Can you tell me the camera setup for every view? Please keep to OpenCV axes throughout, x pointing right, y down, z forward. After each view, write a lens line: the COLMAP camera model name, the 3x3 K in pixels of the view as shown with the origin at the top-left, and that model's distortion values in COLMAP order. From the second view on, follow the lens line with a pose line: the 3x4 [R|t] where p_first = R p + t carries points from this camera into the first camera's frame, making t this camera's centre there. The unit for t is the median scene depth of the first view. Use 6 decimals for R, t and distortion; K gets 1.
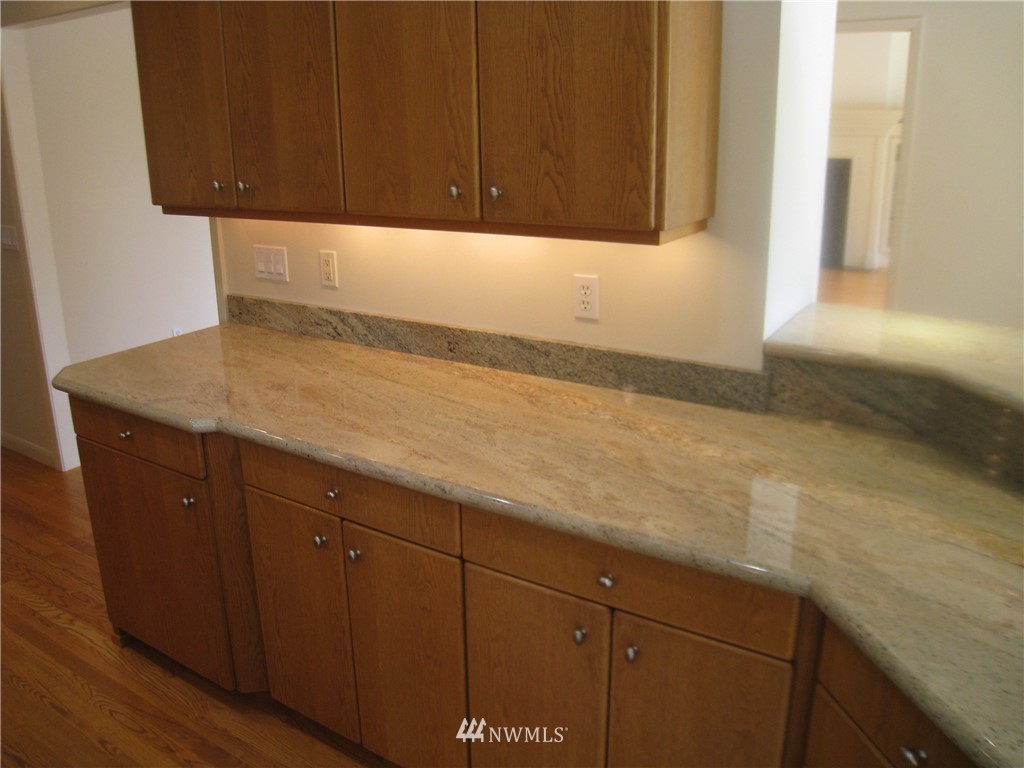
lens RADIAL K [[854.2, 0, 468.1], [0, 854.2, 367.7], [0, 0, 1]] dist [-0.166989, 0.109115]
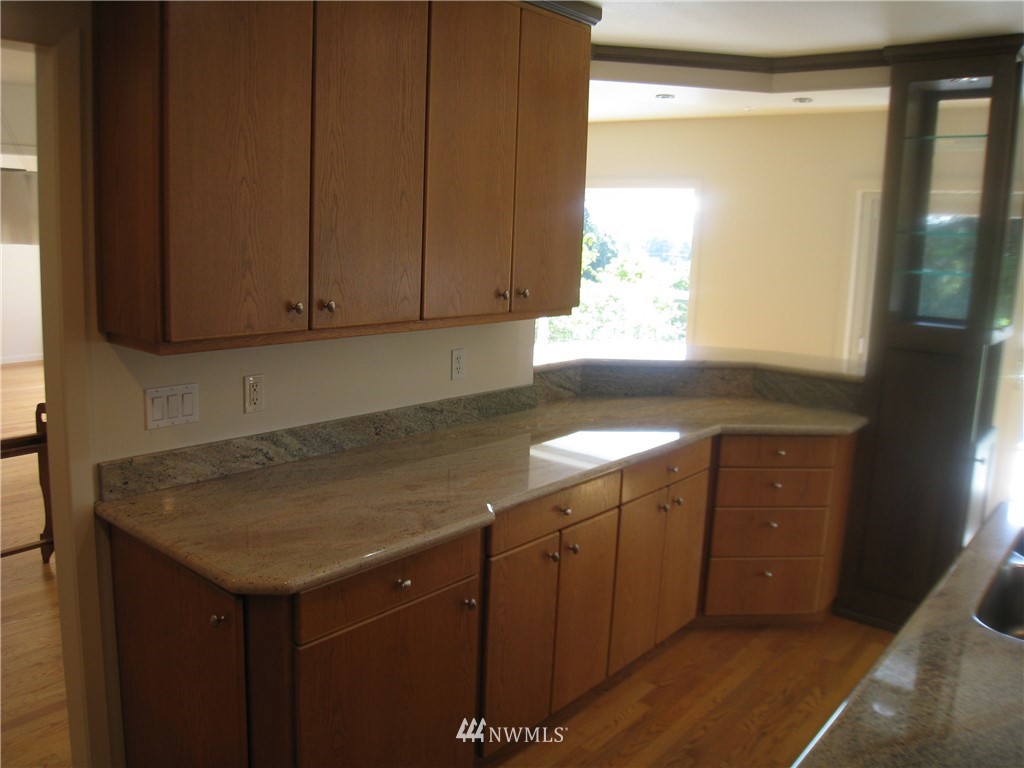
lens RADIAL K [[854.2, 0, 468.1], [0, 854.2, 367.7], [0, 0, 1]] dist [-0.166989, 0.109115]
pose [[0.119315, -0.132490, 0.983977, -1.230095], [0.252208, 0.962592, 0.099029, -0.206721], [-0.960289, 0.236352, 0.148266, 0.728577]]
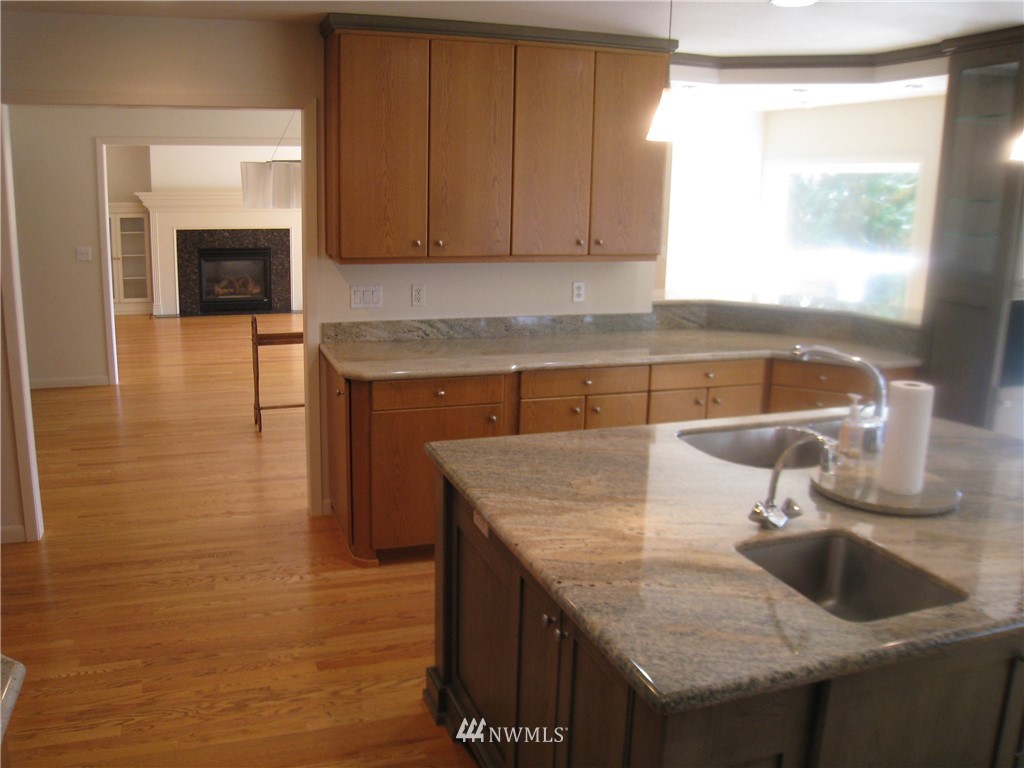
lens RADIAL K [[854.2, 0, 468.1], [0, 854.2, 367.7], [0, 0, 1]] dist [-0.166989, 0.109115]
pose [[0.607068, -0.131385, 0.783713, -1.638329], [0.197686, 0.980202, 0.011197, 0.023453], [-0.769668, 0.148131, 0.621022, -0.080144]]
